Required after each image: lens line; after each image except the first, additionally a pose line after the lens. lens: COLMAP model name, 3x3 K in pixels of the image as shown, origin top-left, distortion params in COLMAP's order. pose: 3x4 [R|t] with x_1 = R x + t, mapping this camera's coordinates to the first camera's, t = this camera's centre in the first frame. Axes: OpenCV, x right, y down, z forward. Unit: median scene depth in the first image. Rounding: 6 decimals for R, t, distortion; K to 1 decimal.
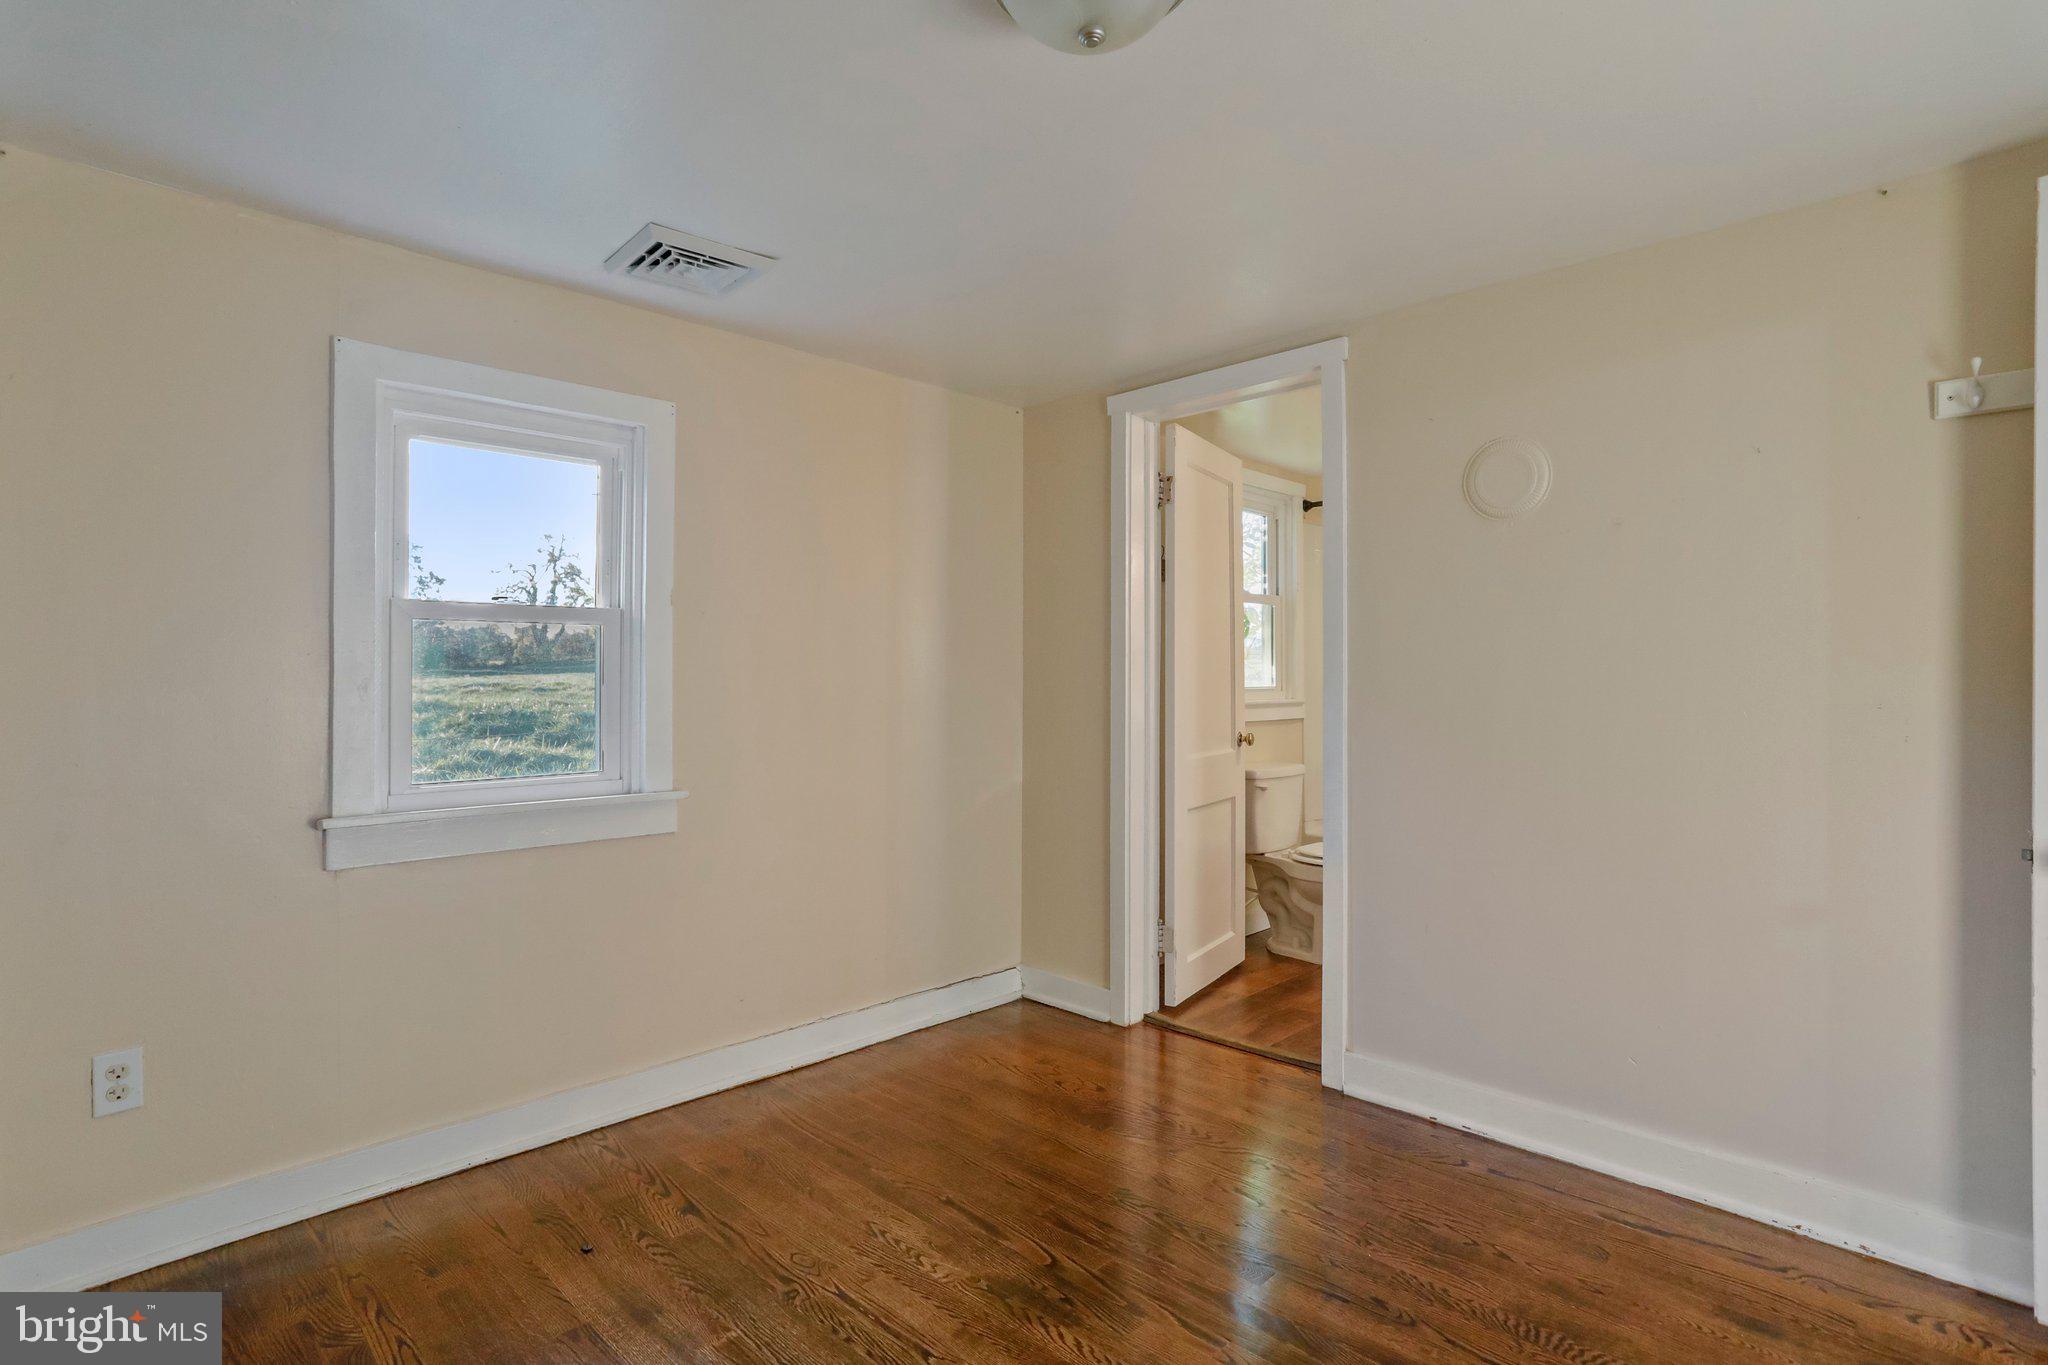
lens RADIAL K [[995.0, 0, 1027.3], [0, 995.0, 674.5], [0, 0, 1]] dist [-0.026176, 0.012802]
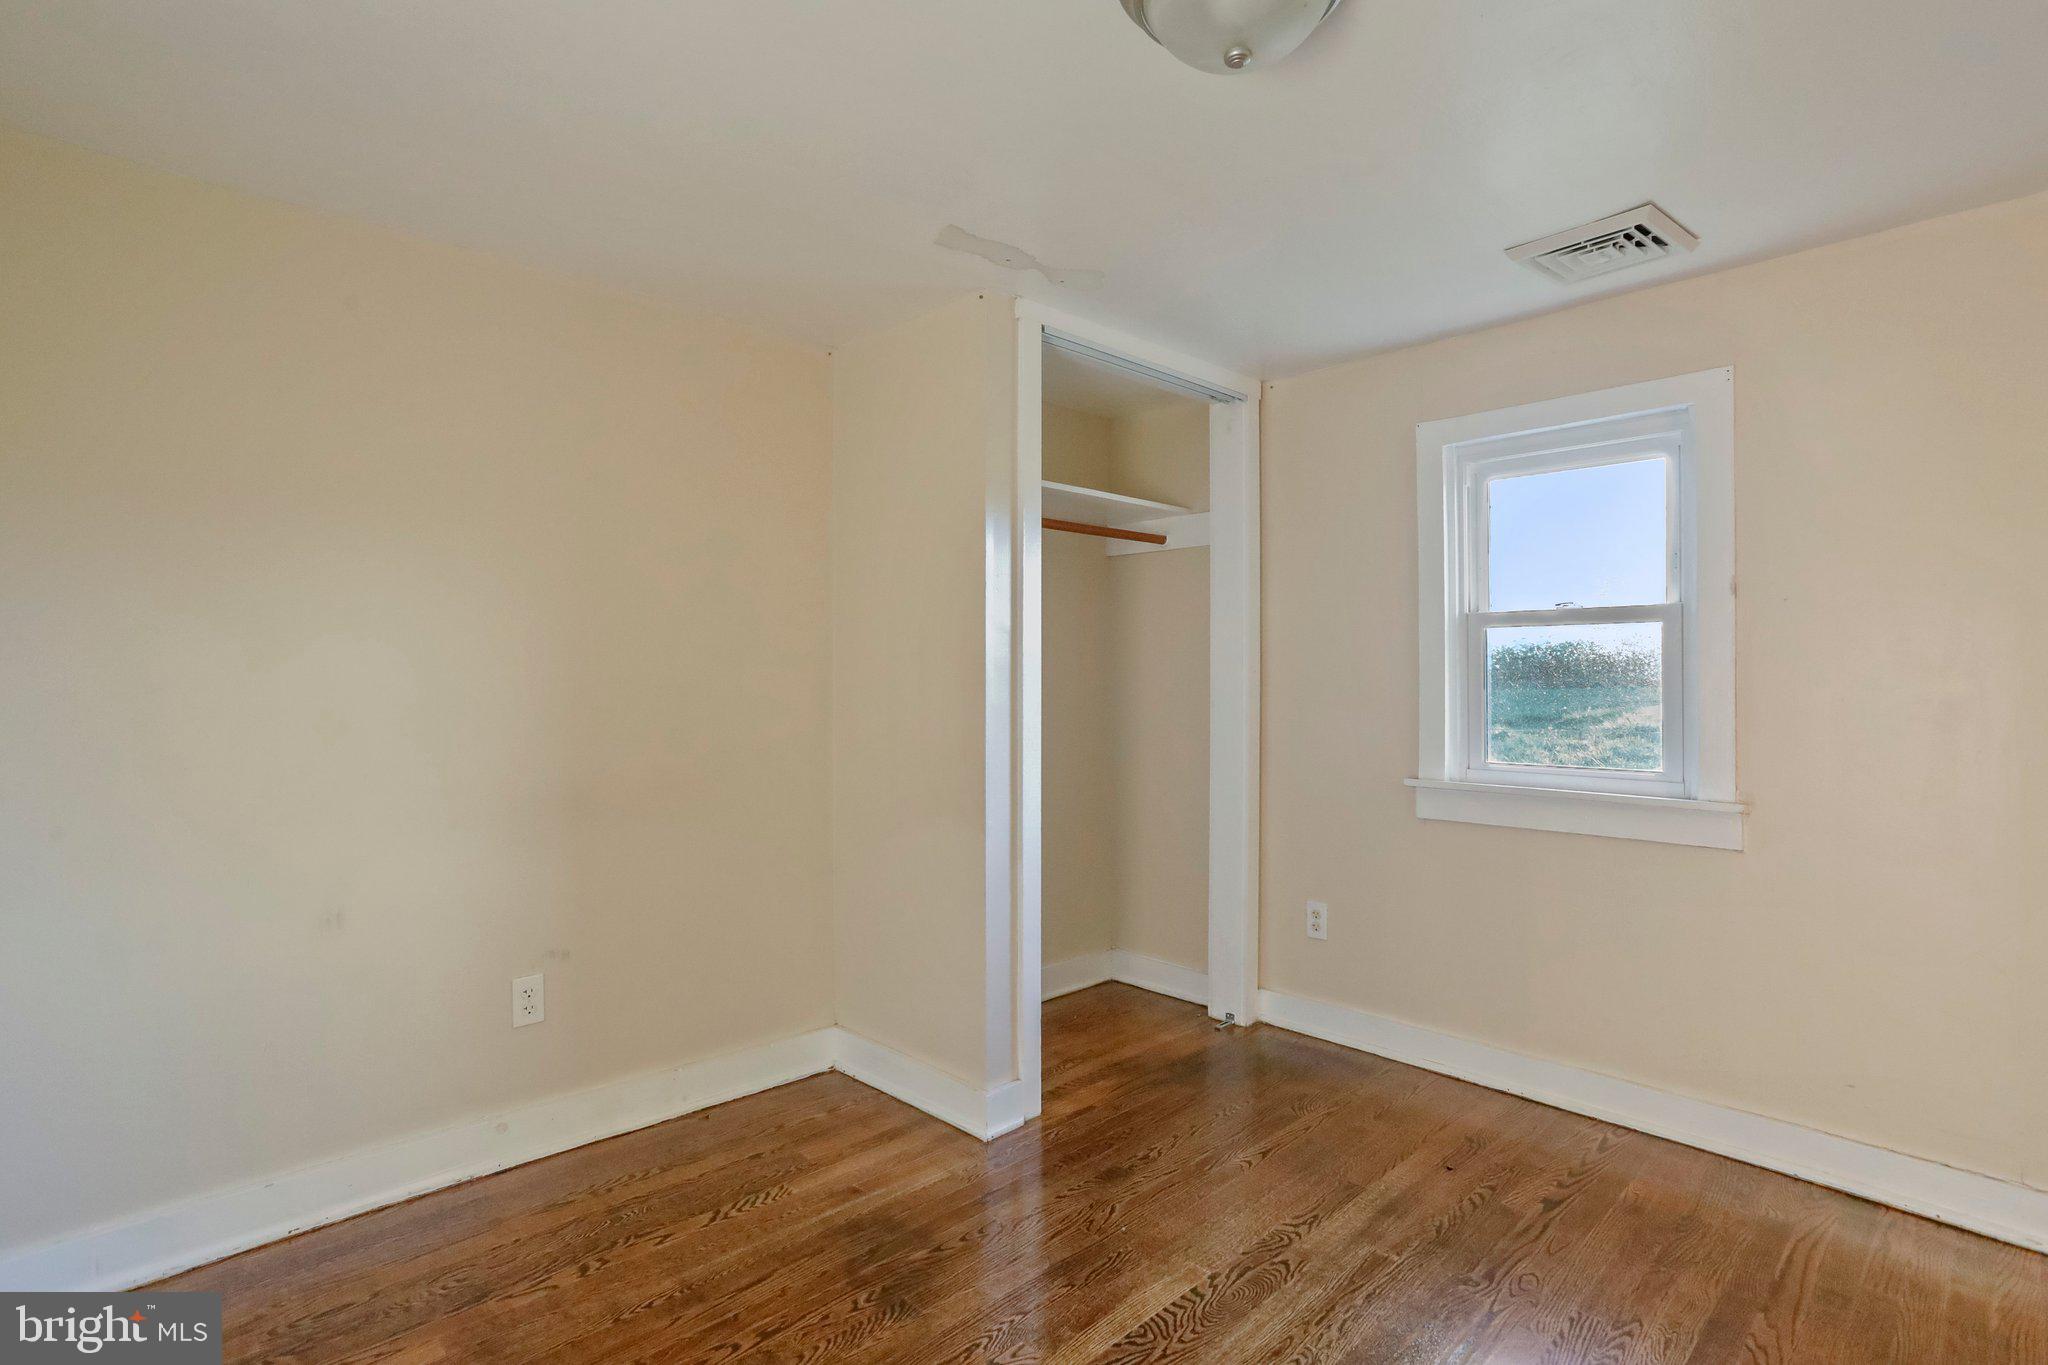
lens RADIAL K [[995.0, 0, 1013.7], [0, 995.0, 674.7], [0, 0, 1]] dist [-0.026176, 0.012802]
pose [[-0.031163, -0.002175, -0.999512, 0.639133], [0.005251, 0.999983, -0.002340, 0.001385], [0.999501, -0.005321, -0.031151, 0.455637]]
